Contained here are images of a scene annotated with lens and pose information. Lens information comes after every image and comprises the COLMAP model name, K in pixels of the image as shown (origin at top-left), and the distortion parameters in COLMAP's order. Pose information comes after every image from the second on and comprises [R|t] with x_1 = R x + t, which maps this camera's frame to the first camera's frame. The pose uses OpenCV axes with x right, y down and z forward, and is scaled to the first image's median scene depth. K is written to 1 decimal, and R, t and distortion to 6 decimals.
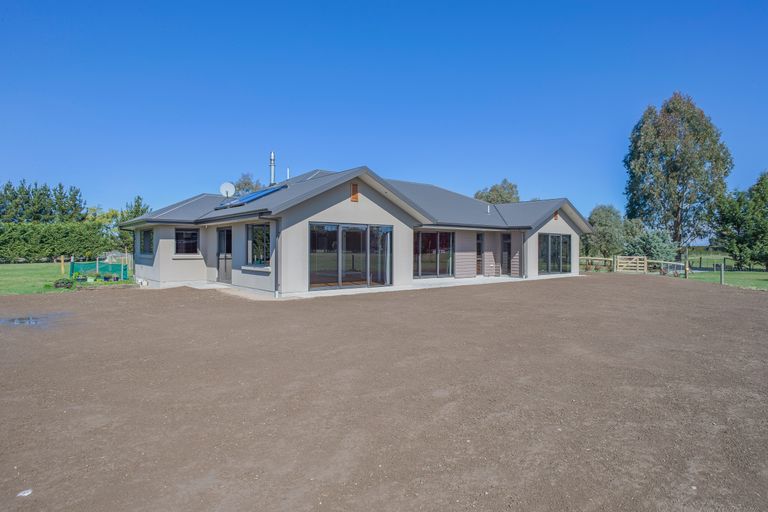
lens RADIAL K [[443.7, 0, 384.0], [0, 443.7, 256.0], [0, 0, 1]] dist [-0.003153, -0.000524]
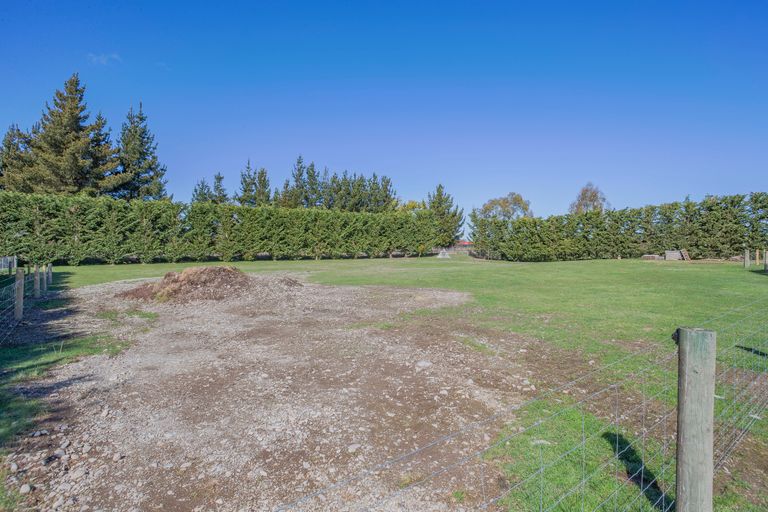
lens RADIAL K [[443.7, 0, 384.0], [0, 443.7, 256.0], [0, 0, 1]] dist [-0.003153, -0.000524]
pose [[0.874038, 0.017346, -0.485549, -0.361080], [-0.010642, 0.999806, 0.016561, -0.003869], [0.485742, -0.009307, 0.874053, 0.257422]]
